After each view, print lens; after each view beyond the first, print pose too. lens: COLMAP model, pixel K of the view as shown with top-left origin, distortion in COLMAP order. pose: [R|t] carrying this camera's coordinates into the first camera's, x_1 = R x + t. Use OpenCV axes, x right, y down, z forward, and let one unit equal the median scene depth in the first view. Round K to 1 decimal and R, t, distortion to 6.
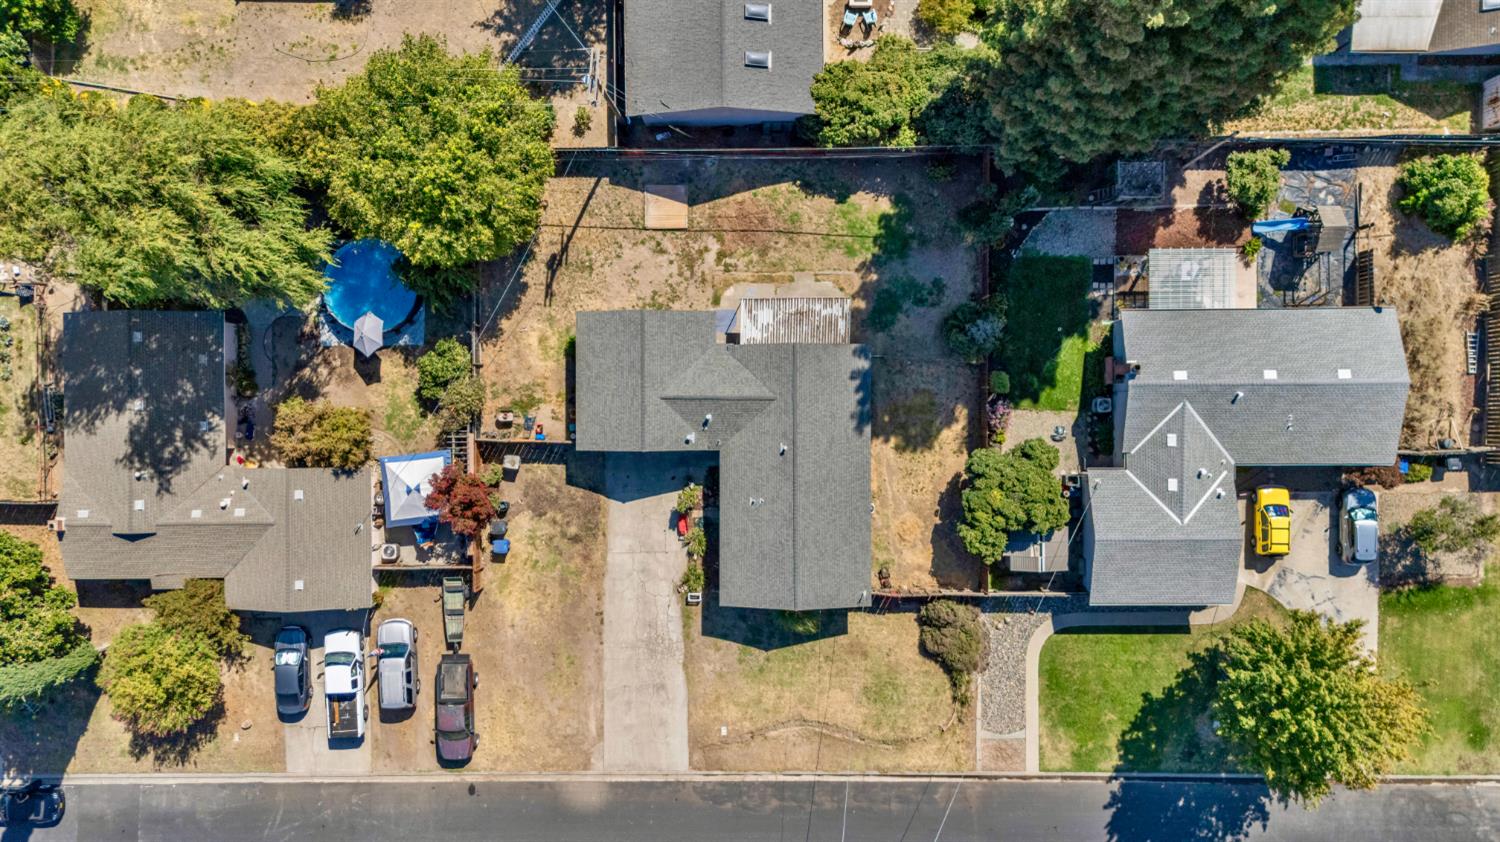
lens RADIAL K [[1081.0, 0, 745.0], [0, 1081.0, 423.8], [0, 0, 1]] dist [0.007398, 0.000344]
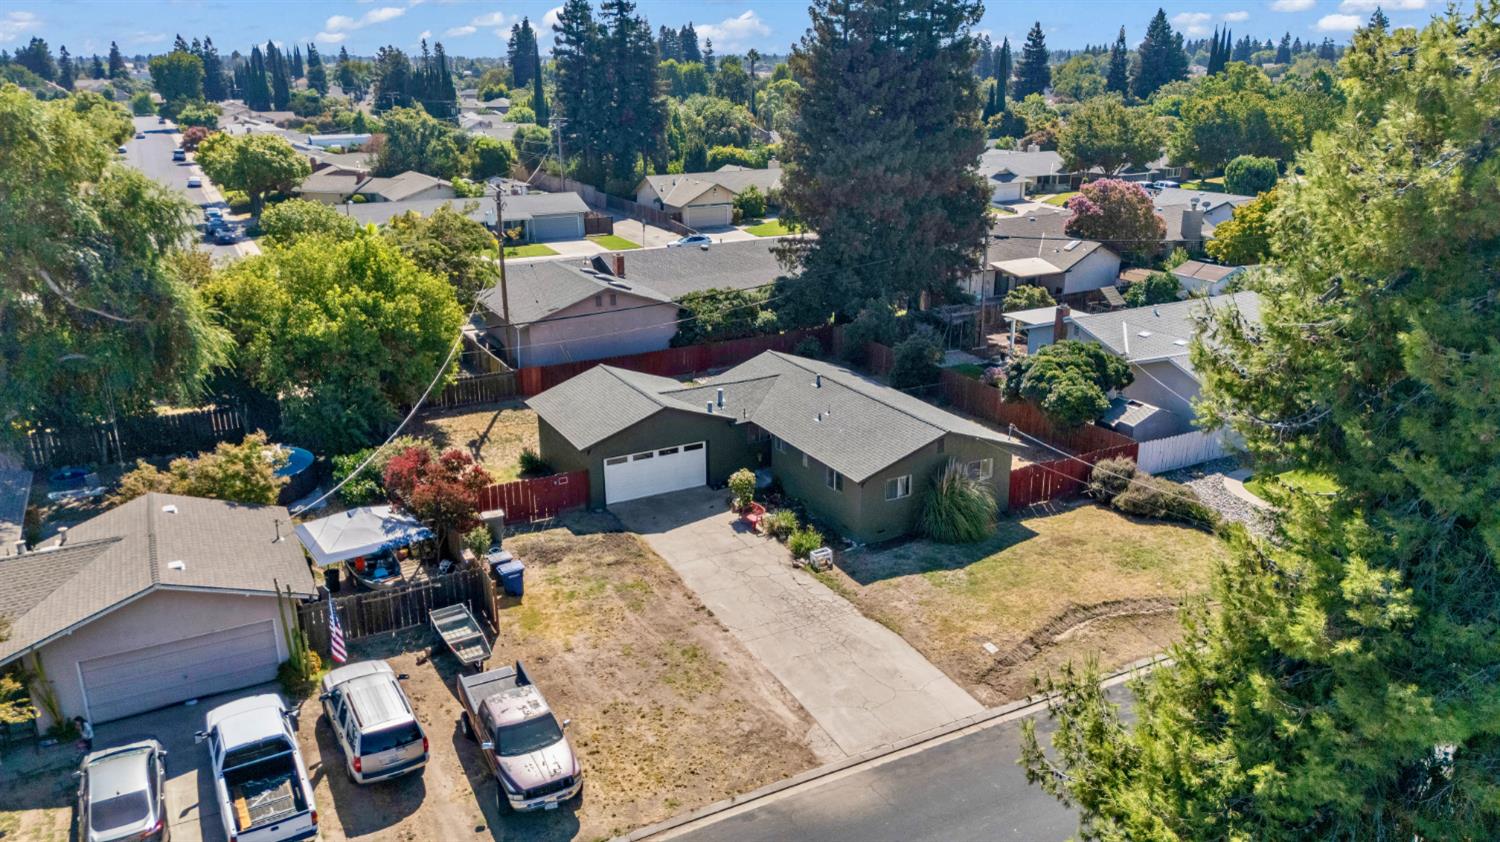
lens RADIAL K [[1081.0, 0, 745.0], [0, 1081.0, 423.8], [0, 0, 1]] dist [0.007398, 0.000344]
pose [[0.885115, -0.145756, 0.441958, -0.363956], [0.465354, 0.285776, -0.837722, 0.662185], [-0.004198, 0.947147, 0.320773, 0.711350]]
